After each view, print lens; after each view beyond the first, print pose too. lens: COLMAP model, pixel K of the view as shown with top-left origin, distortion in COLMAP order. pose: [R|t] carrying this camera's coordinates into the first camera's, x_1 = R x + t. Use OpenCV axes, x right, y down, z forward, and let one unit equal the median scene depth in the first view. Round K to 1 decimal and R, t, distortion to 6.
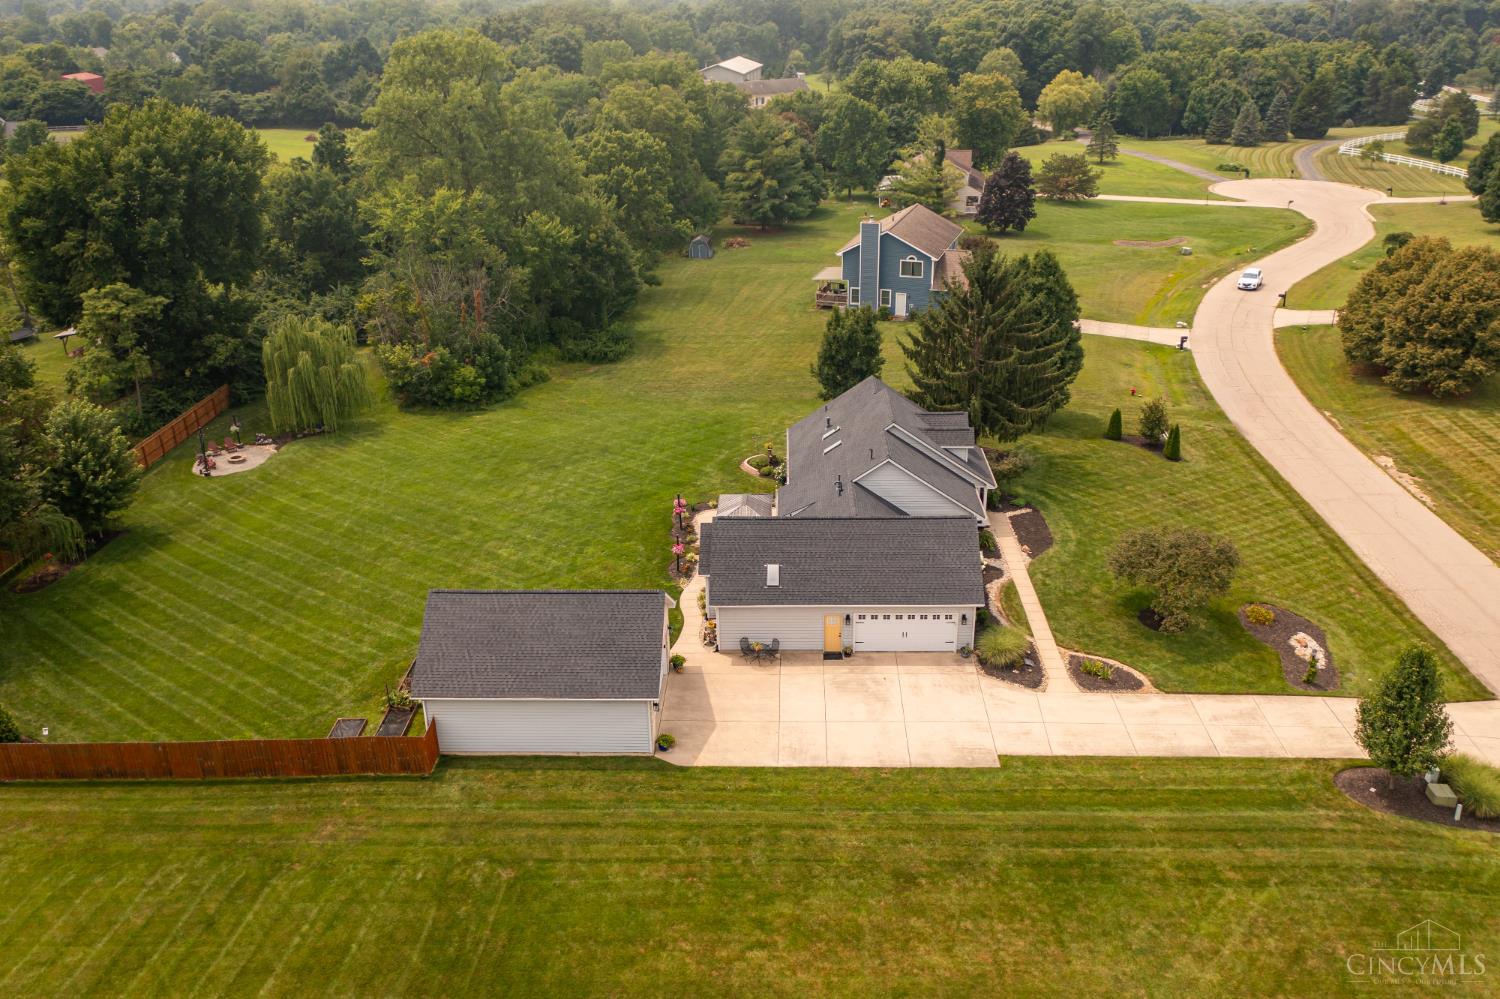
lens RADIAL K [[1279.0, 0, 751.5], [0, 1279.0, 500.9], [0, 0, 1]] dist [-0.006038, 0.013865]
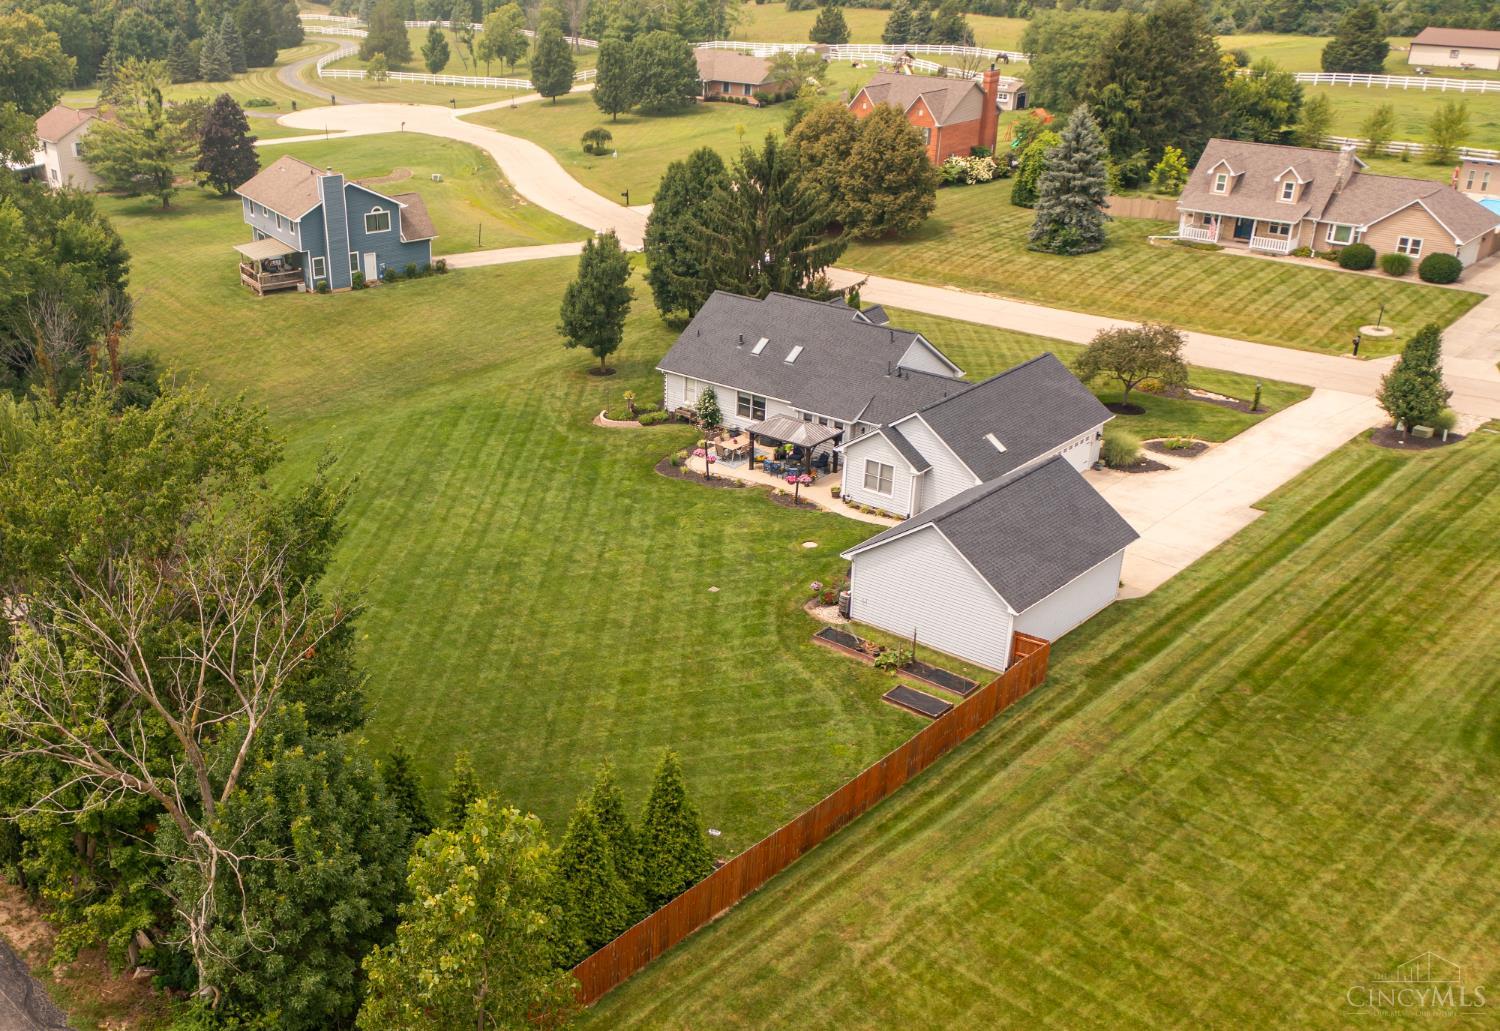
lens RADIAL K [[1521.0, 0, 747.3], [0, 1521.0, 517.2], [0, 0, 1]] dist [-0.017207, 0.000000]
pose [[0.658308, -0.305366, 0.688028, -0.463268], [0.304546, 0.943919, 0.127547, -0.049696], [-0.688391, 0.125571, 0.714387, 0.132516]]
